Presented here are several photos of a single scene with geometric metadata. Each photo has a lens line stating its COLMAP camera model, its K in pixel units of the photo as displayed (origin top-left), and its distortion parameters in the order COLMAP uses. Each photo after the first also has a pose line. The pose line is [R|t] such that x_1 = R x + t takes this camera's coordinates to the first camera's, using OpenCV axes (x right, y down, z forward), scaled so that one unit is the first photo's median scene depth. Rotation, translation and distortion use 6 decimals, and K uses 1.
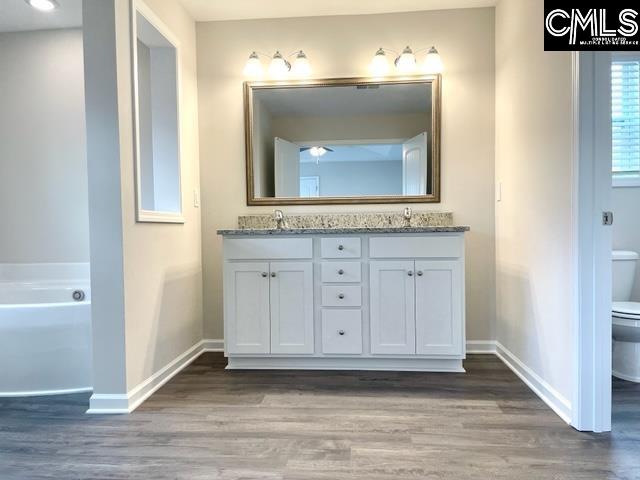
lens RADIAL K [[485.2, 0, 317.8], [0, 485.2, 241.0], [0, 0, 1]] dist [0.005844, -0.001531]
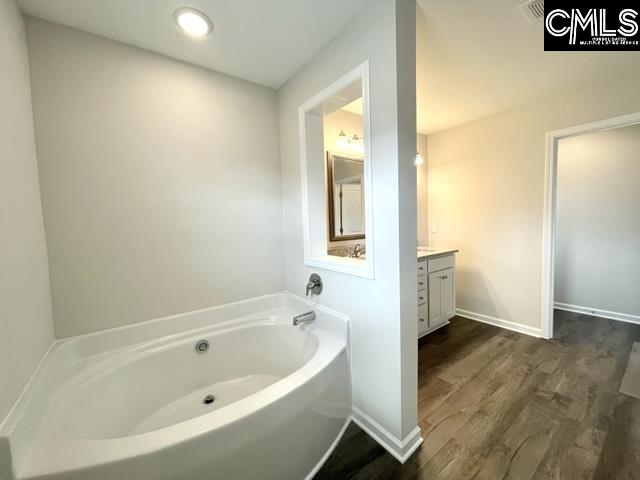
lens RADIAL K [[259.9, 0, 319.1], [0, 259.9, 236.6], [0, 0, 1]] dist [-0.013017, -0.000103]
pose [[0.755622, -0.056093, 0.652602, -0.991699], [0.035828, 0.998374, 0.044329, -0.185609], [-0.654028, -0.010115, 0.756403, 0.721967]]
